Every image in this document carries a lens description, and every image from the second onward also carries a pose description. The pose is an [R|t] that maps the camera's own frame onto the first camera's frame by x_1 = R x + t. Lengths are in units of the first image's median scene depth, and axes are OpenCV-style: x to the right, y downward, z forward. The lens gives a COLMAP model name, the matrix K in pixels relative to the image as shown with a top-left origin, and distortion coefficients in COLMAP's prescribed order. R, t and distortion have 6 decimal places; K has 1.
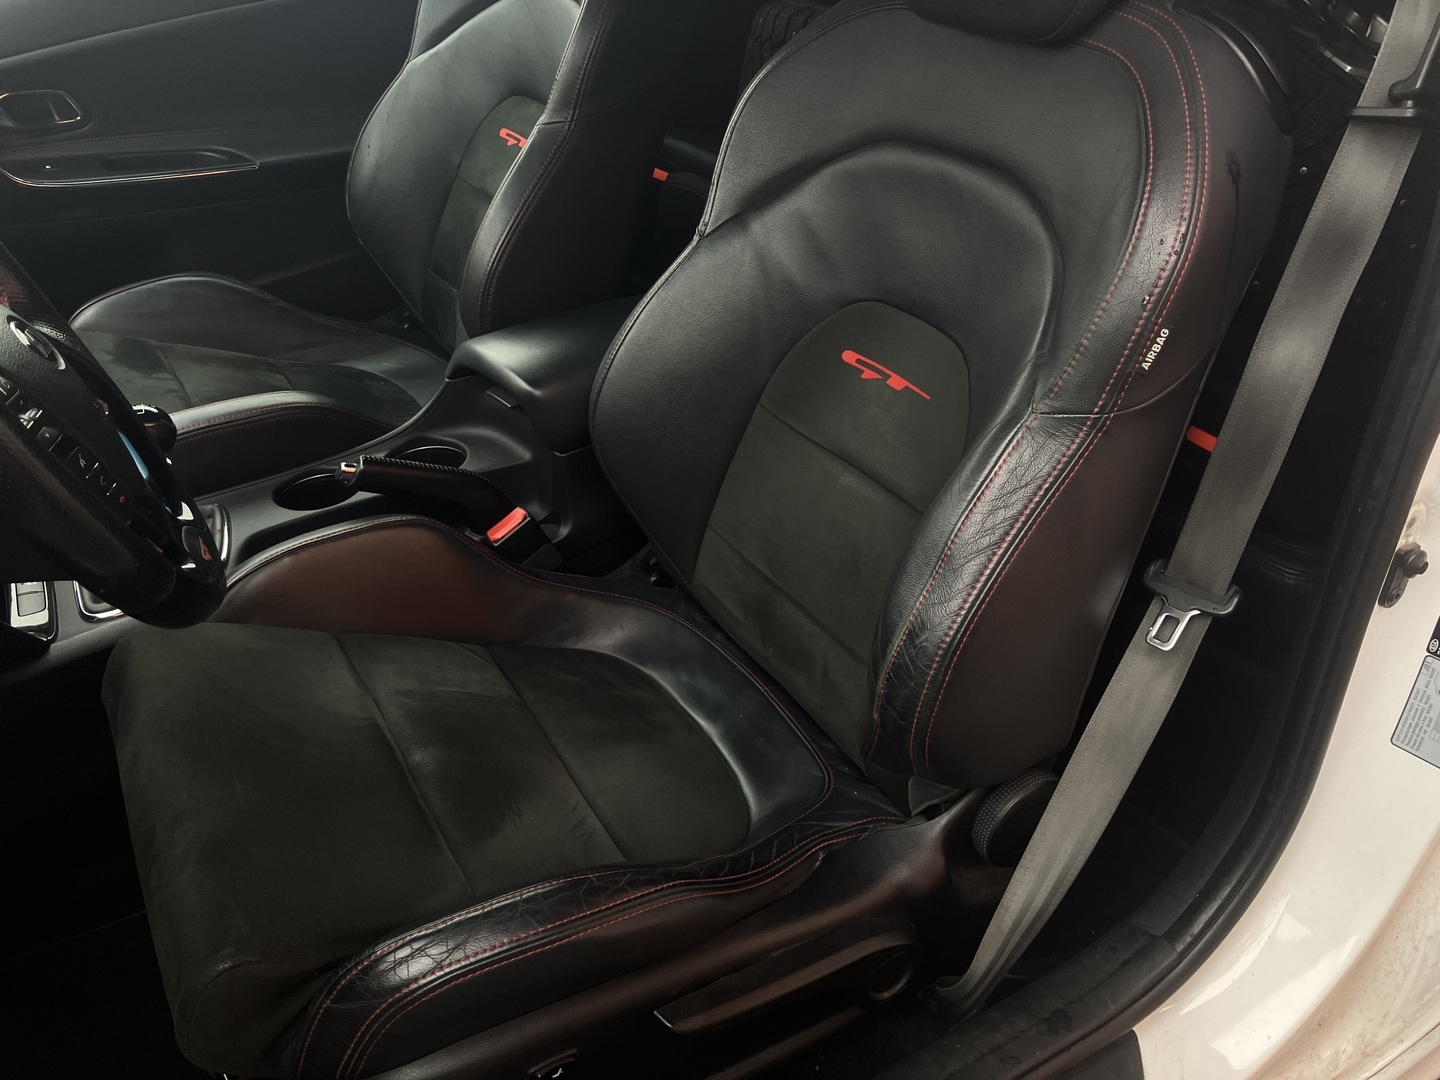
lens RADIAL K [[1184.2, 0, 727.4], [0, 1184.2, 536.8], [0, 0, 1]] dist [0.018623, -0.037043]
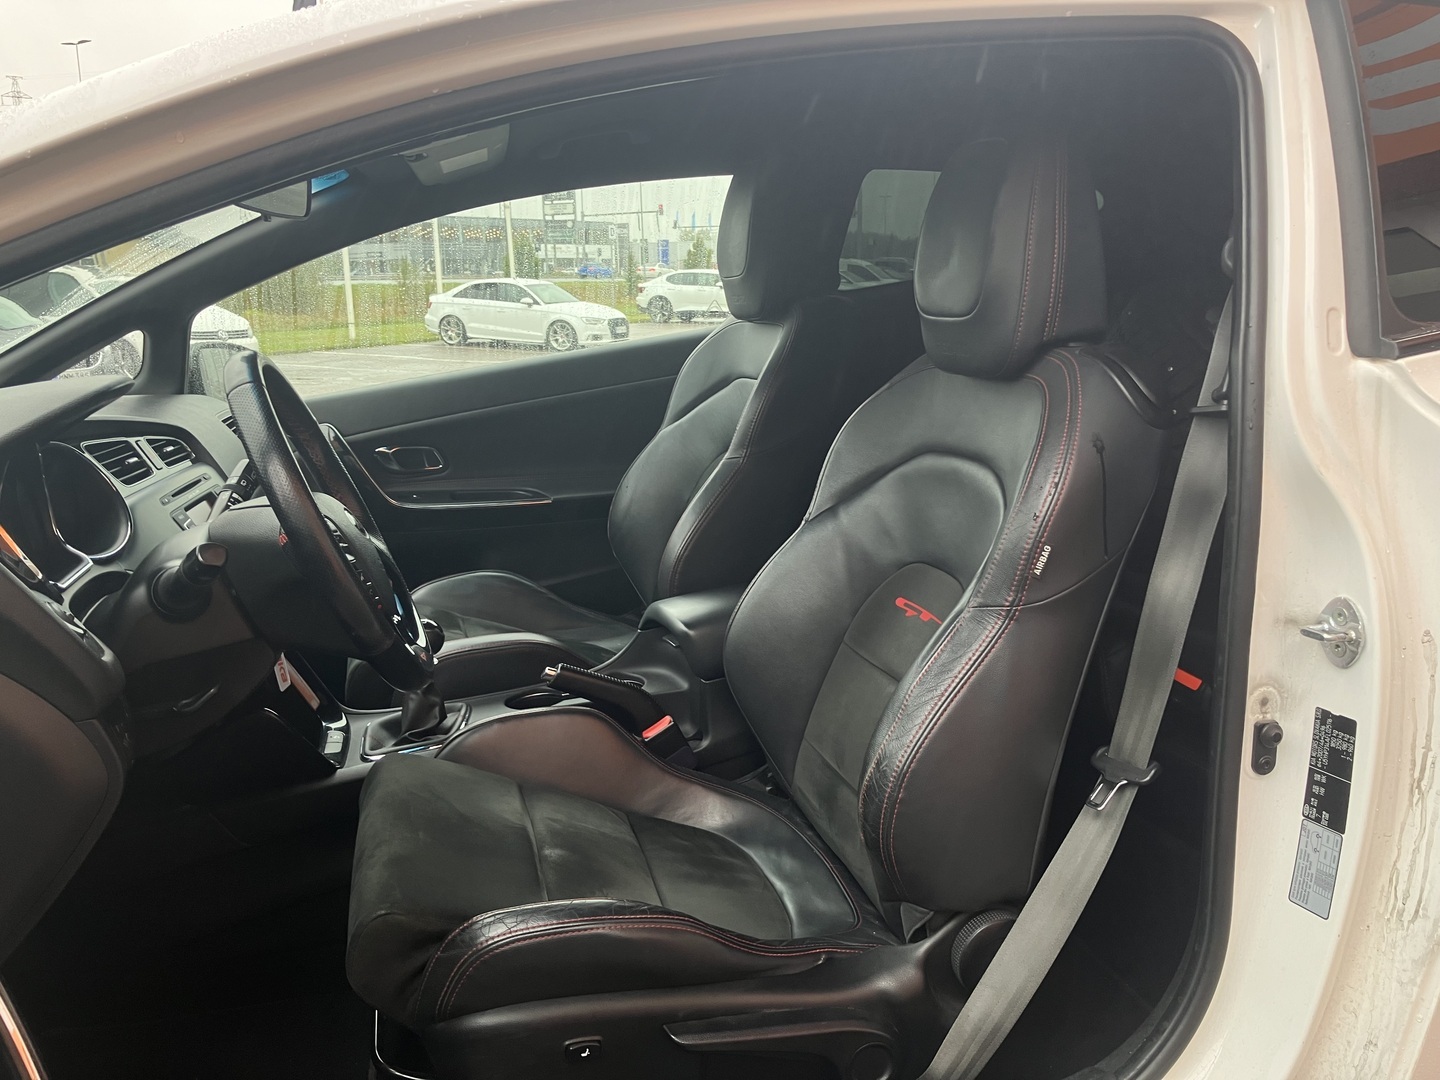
lens RADIAL K [[1184.2, 0, 720.8], [0, 1184.2, 542.2], [0, 0, 1]] dist [0.018623, -0.037043]
pose [[0.960742, 0.021949, -0.276572, 0.280379], [-0.112816, 0.941636, -0.317165, 0.235535], [0.253469, 0.335916, 0.907146, -0.300772]]
